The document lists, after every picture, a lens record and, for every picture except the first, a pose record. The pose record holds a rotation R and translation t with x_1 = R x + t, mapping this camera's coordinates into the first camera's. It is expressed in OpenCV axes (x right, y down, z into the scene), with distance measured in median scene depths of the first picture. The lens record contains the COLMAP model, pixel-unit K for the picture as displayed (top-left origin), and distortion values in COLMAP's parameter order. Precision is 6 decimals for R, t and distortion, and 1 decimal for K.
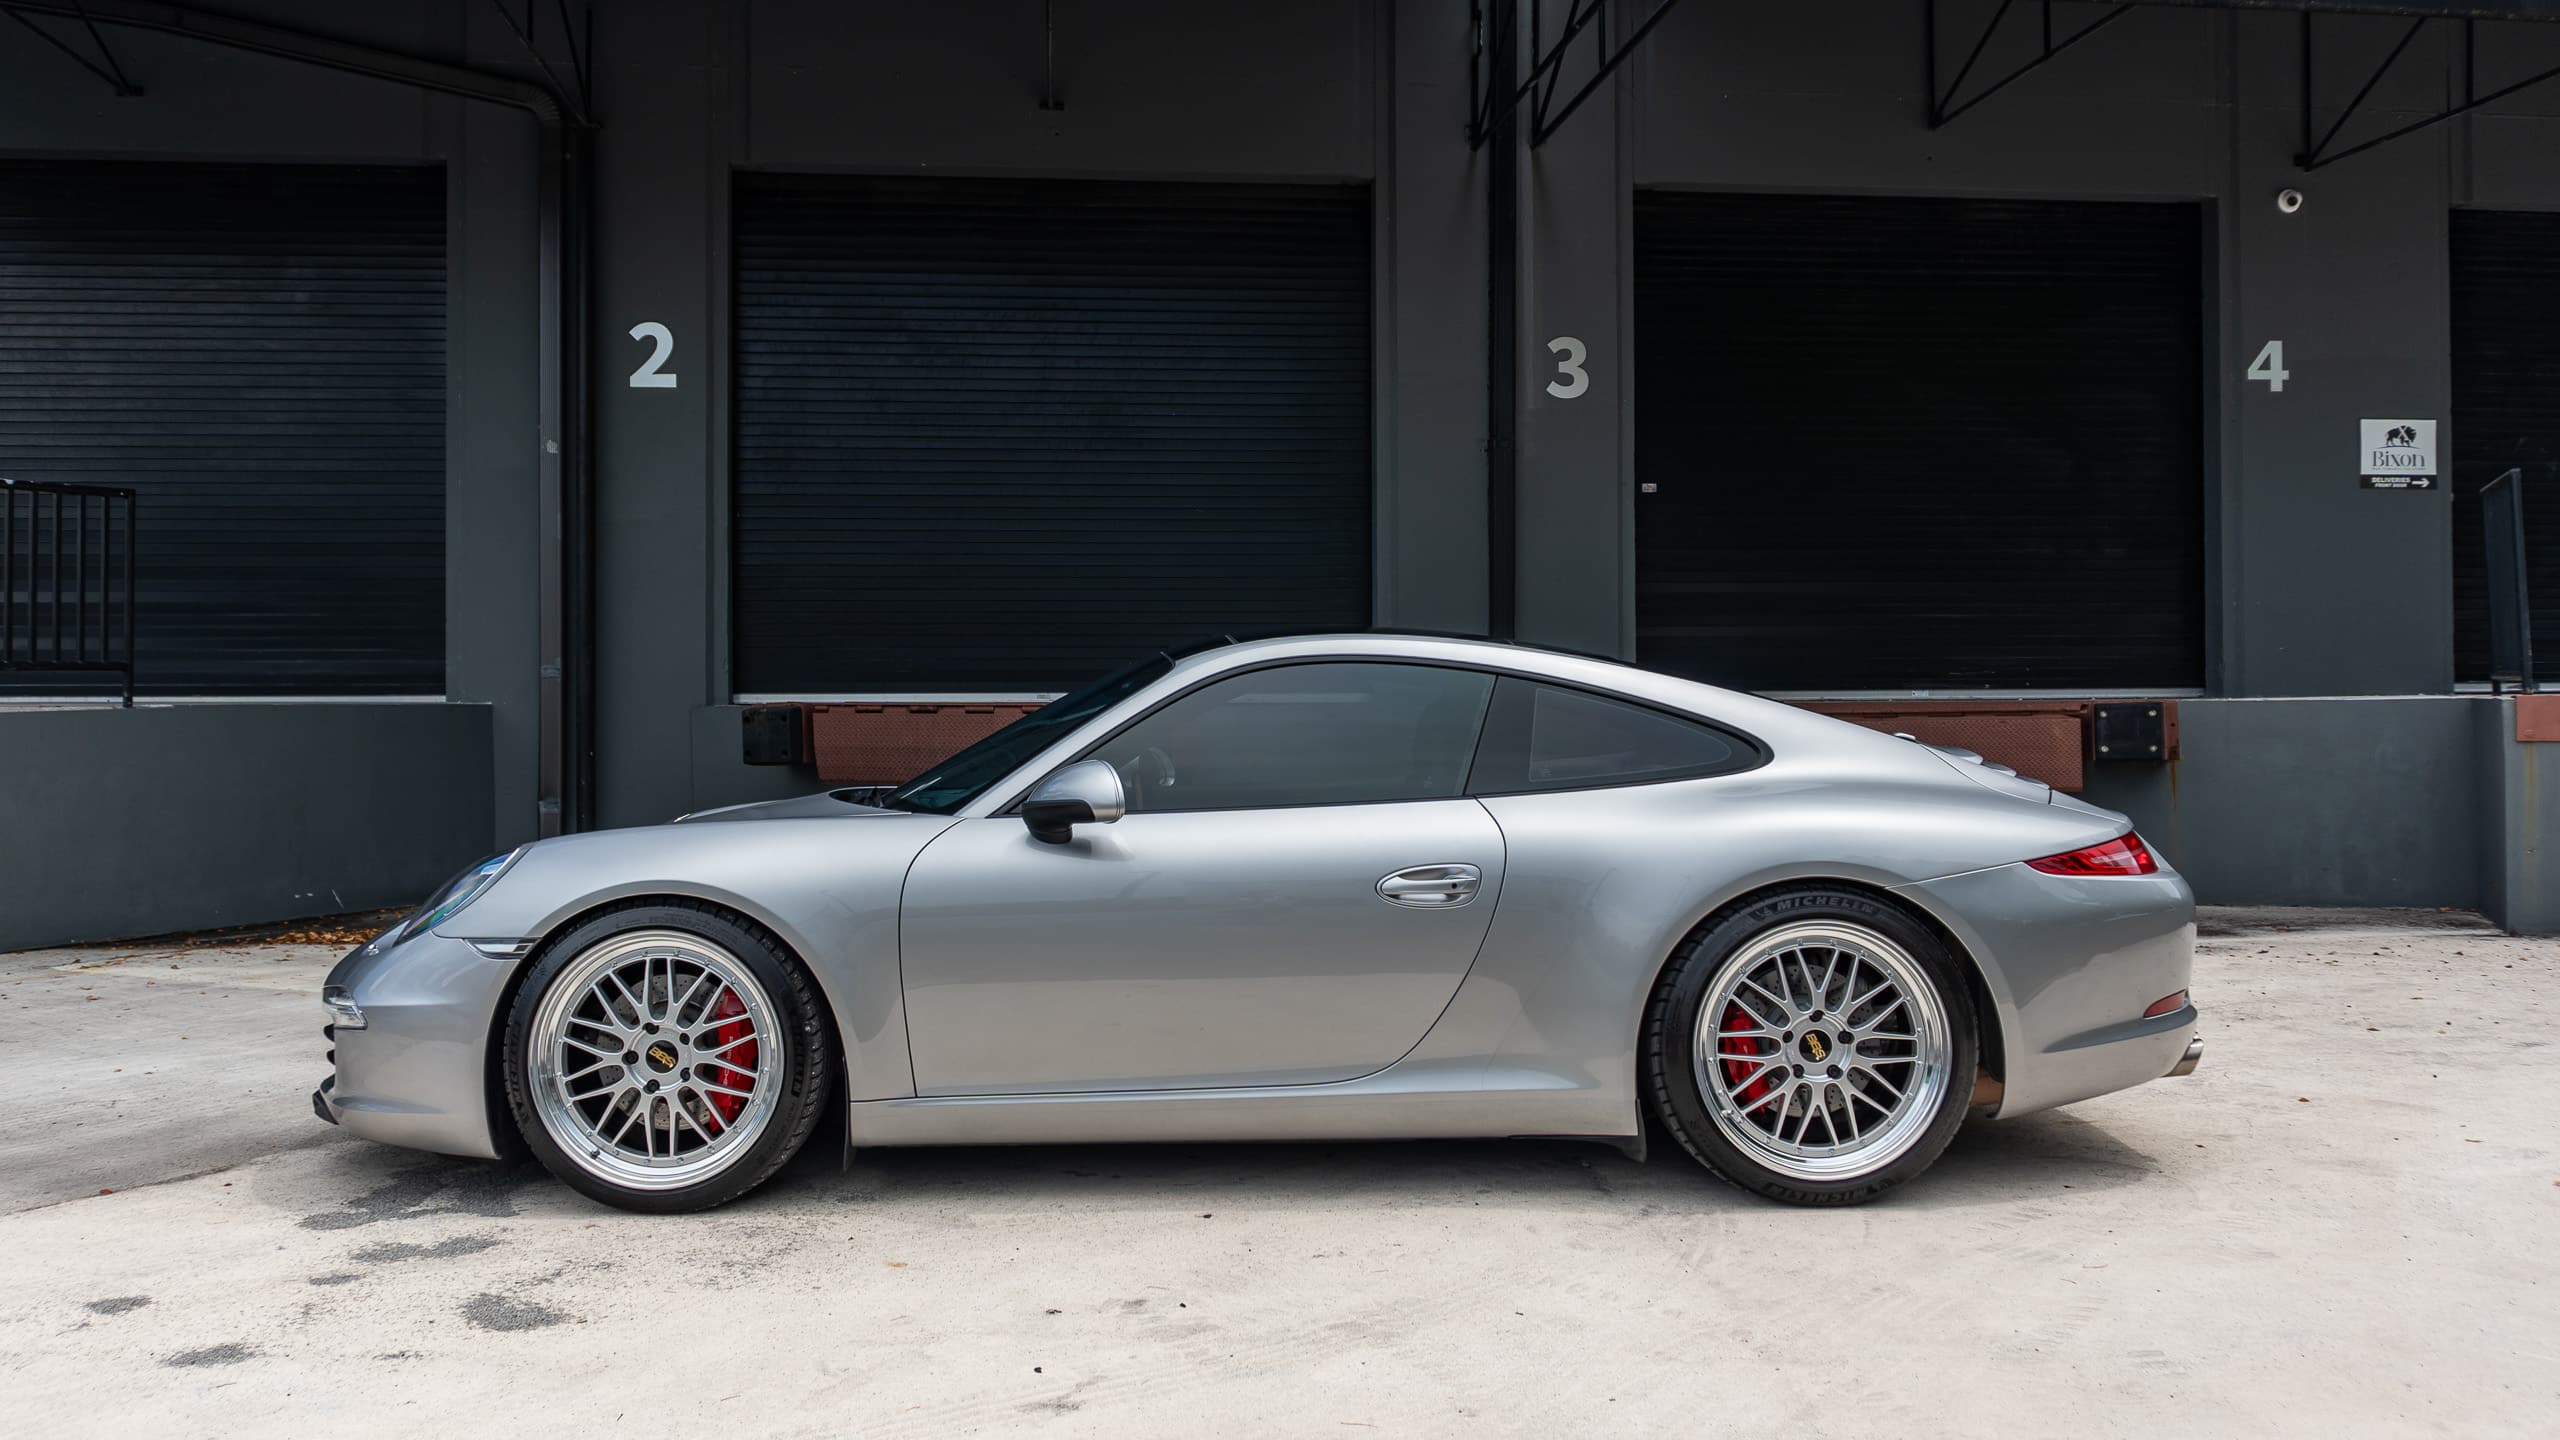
lens RADIAL K [[2092.6, 0, 1263.3], [0, 2092.6, 687.3], [0, 0, 1]] dist [-0.029893, -0.002848]
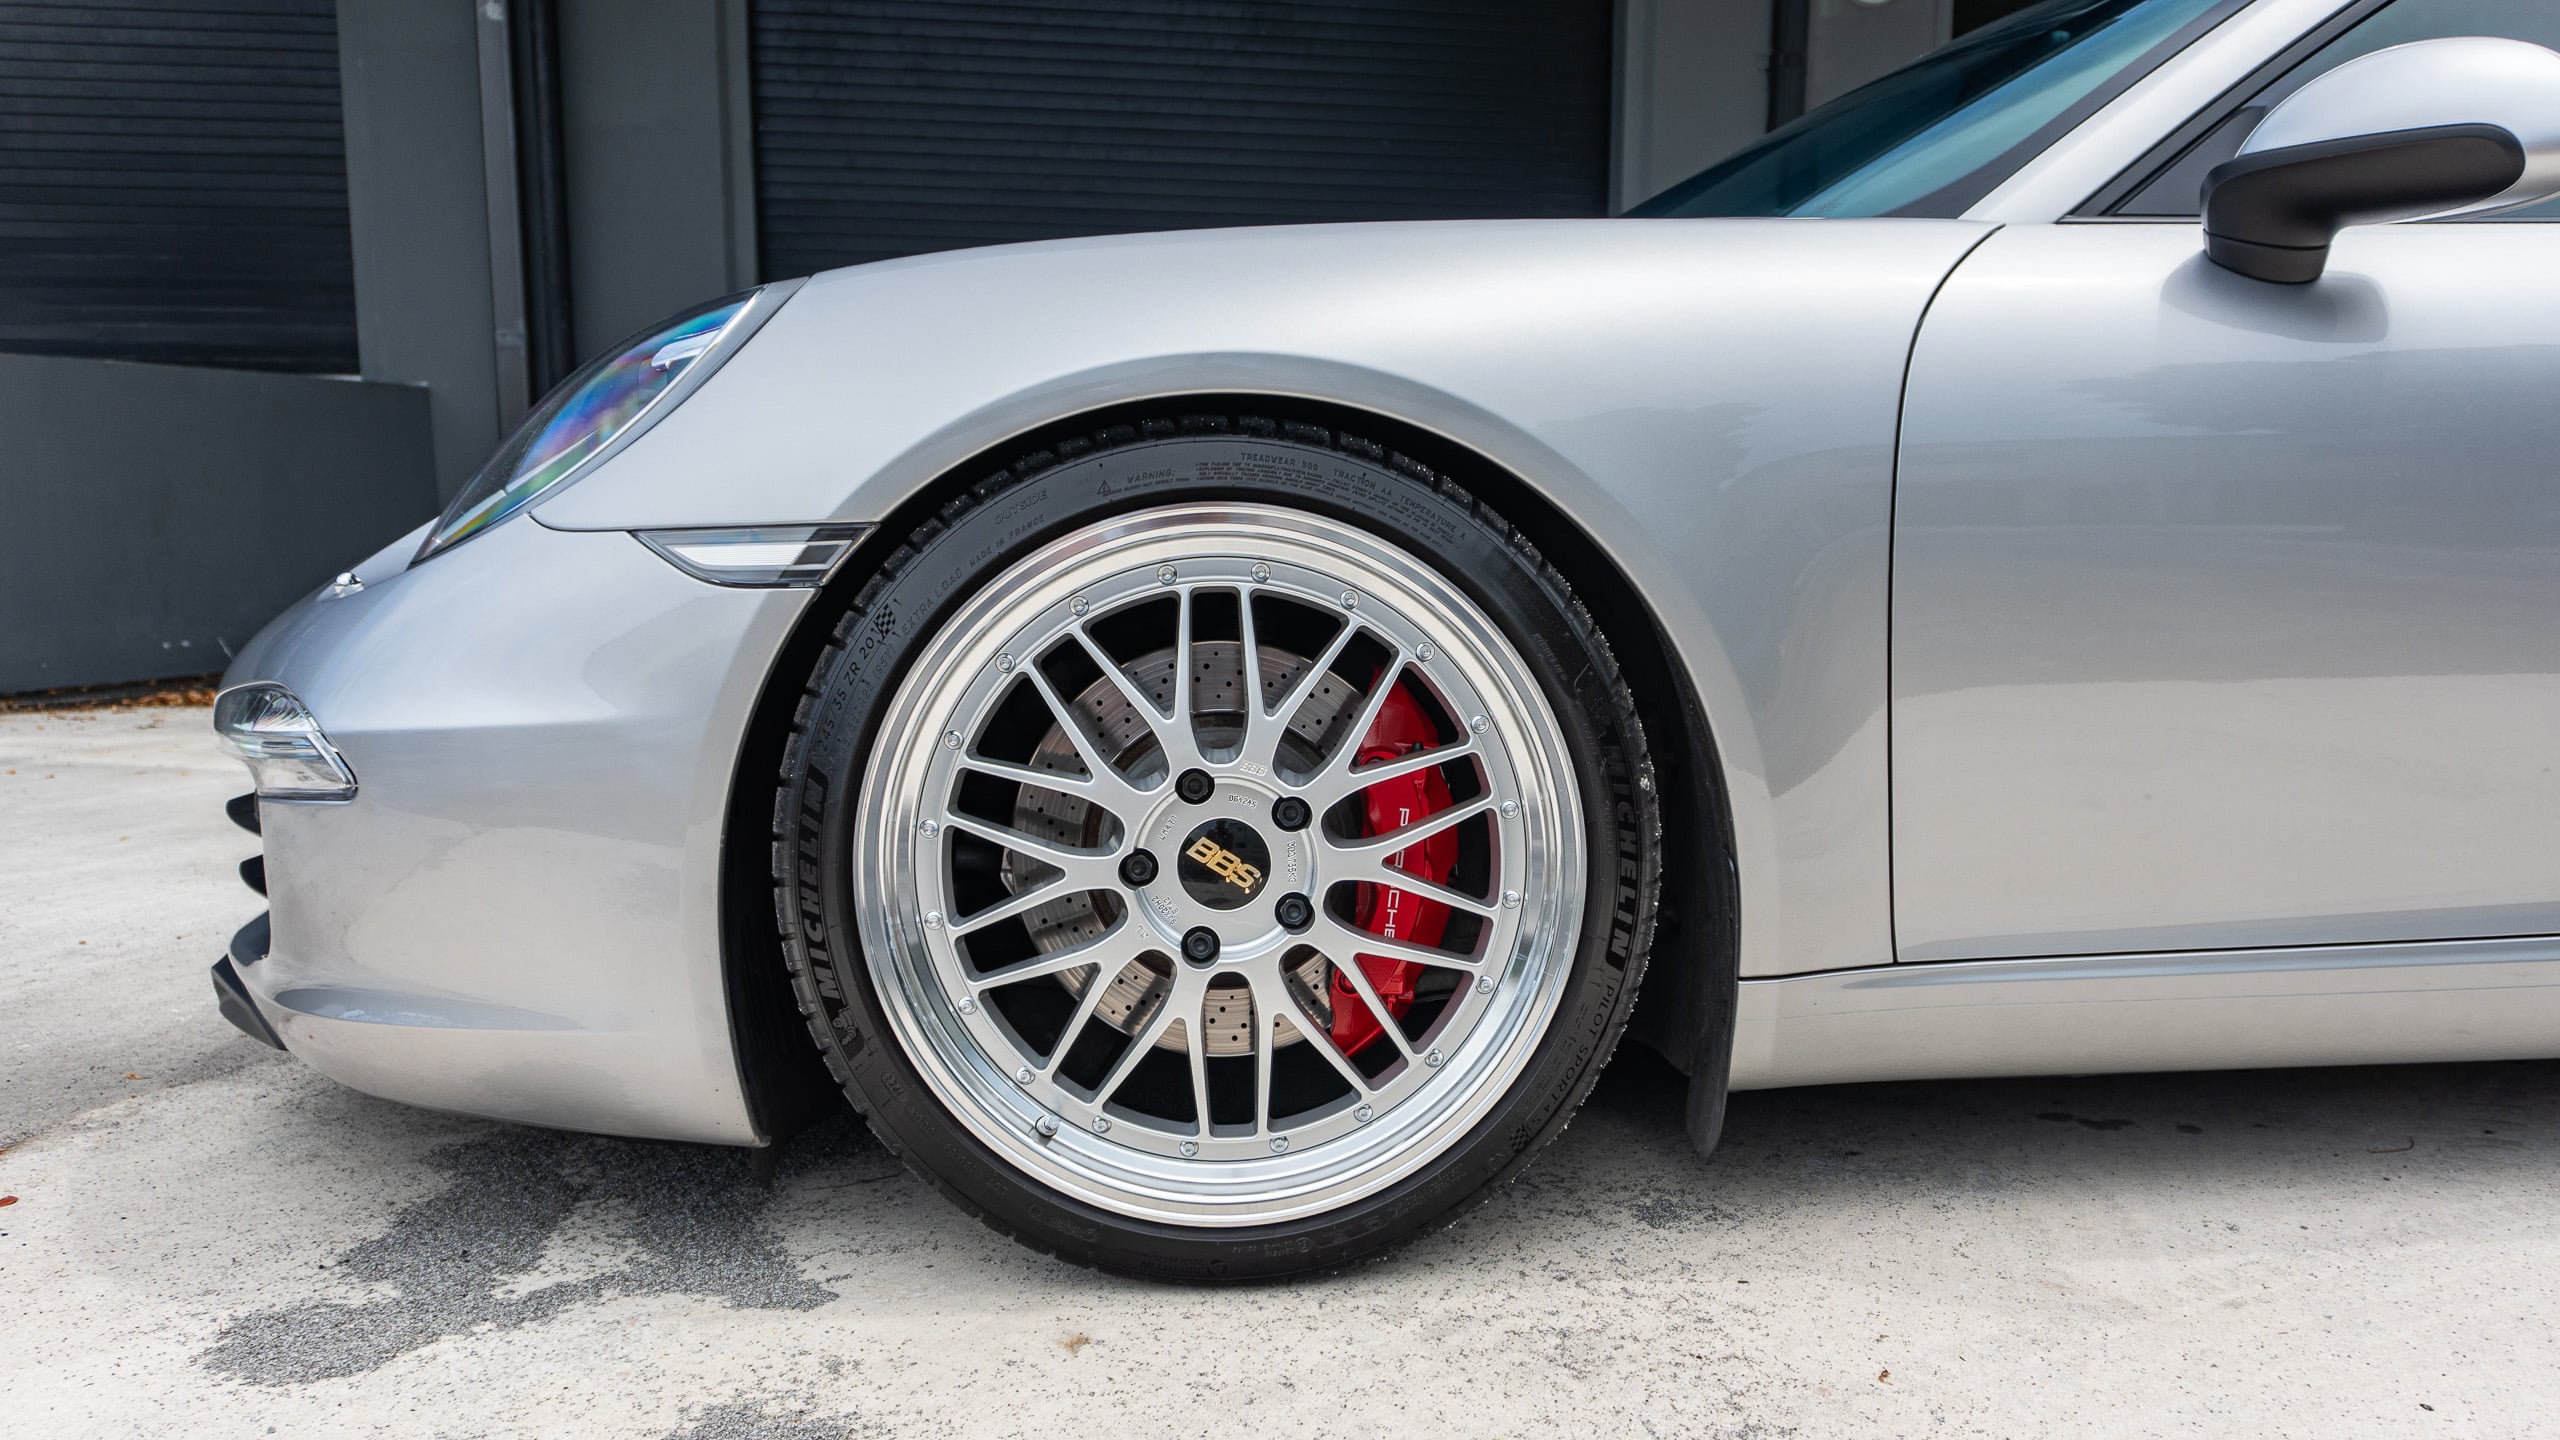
lens RADIAL K [[2053.5, 0, 1396.5], [0, 2053.5, 881.6], [0, 0, 1]] dist [-0.031931, -0.005083]
pose [[0.994462, -0.008321, 0.104763, -0.112671], [-0.011126, 0.982923, 0.183683, 0.043704], [-0.104503, -0.183831, 0.977387, 0.247659]]
